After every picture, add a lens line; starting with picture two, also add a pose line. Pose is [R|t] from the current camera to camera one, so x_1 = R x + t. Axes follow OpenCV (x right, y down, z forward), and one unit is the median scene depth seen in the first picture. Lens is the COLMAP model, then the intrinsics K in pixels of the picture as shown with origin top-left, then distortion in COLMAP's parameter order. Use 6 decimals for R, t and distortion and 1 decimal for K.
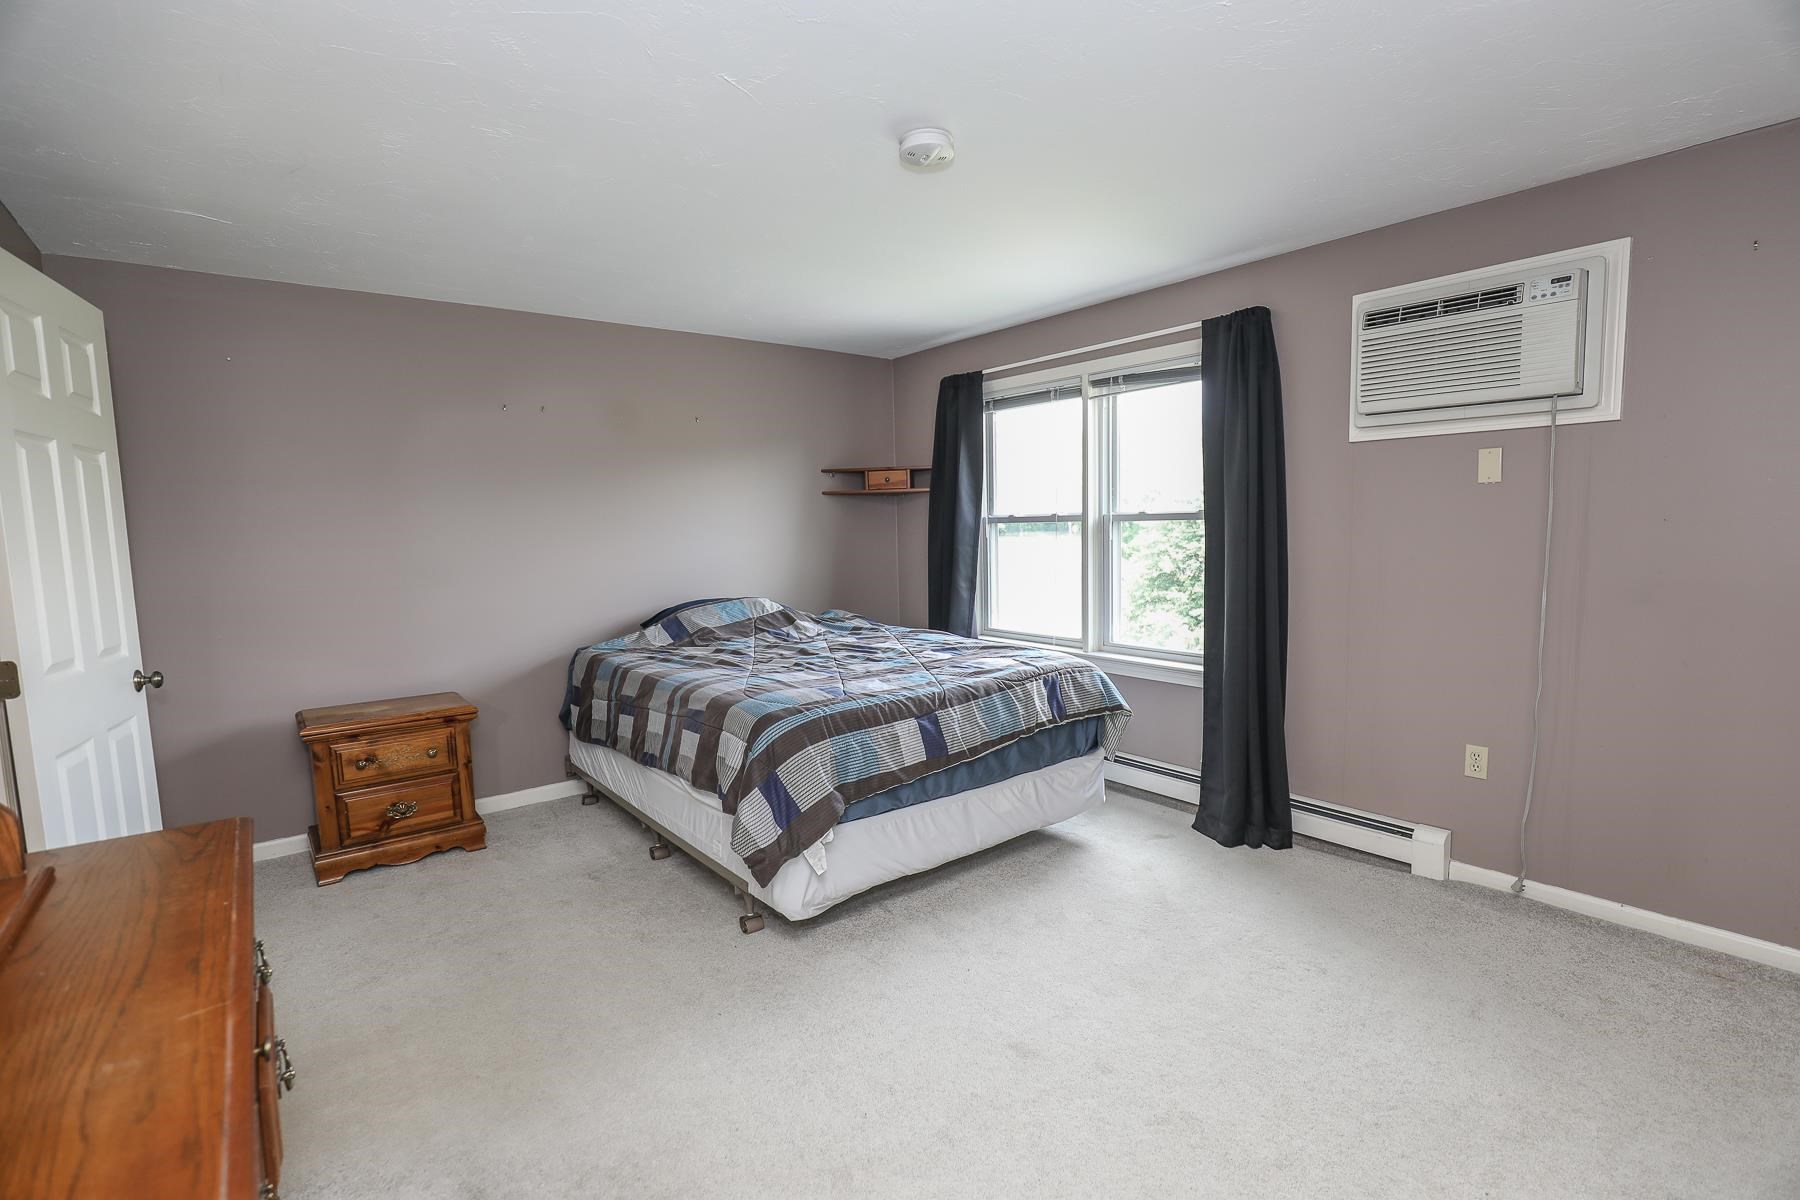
lens RADIAL K [[849.9, 0, 916.3], [0, 849.9, 612.4], [0, 0, 1]] dist [-0.025696, 0.001140]
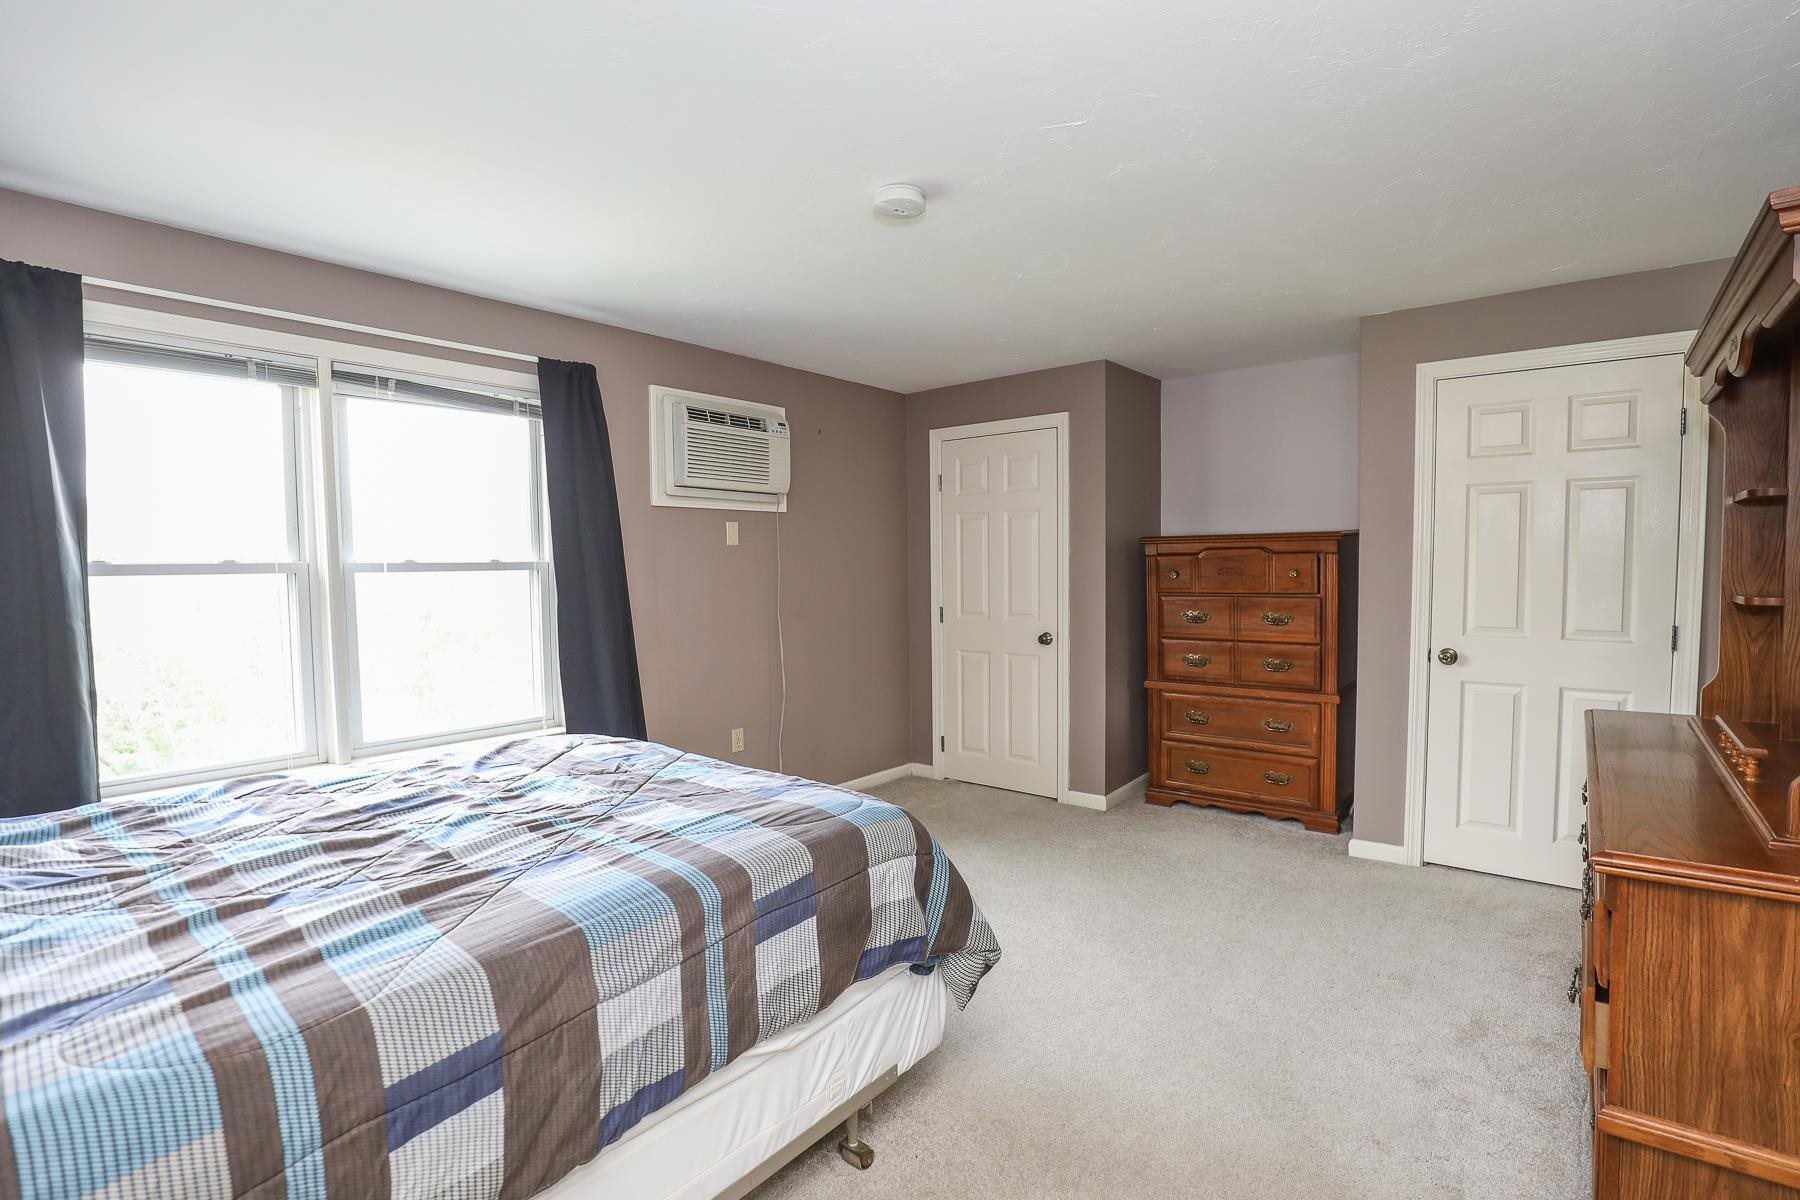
lens RADIAL K [[849.9, 0, 916.3], [0, 849.9, 612.4], [0, 0, 1]] dist [-0.025696, 0.001140]
pose [[-0.214834, -0.033412, 0.976079, -0.662473], [0.112482, 0.991918, 0.058711, -0.072870], [-0.970152, 0.122404, -0.209339, 0.817145]]
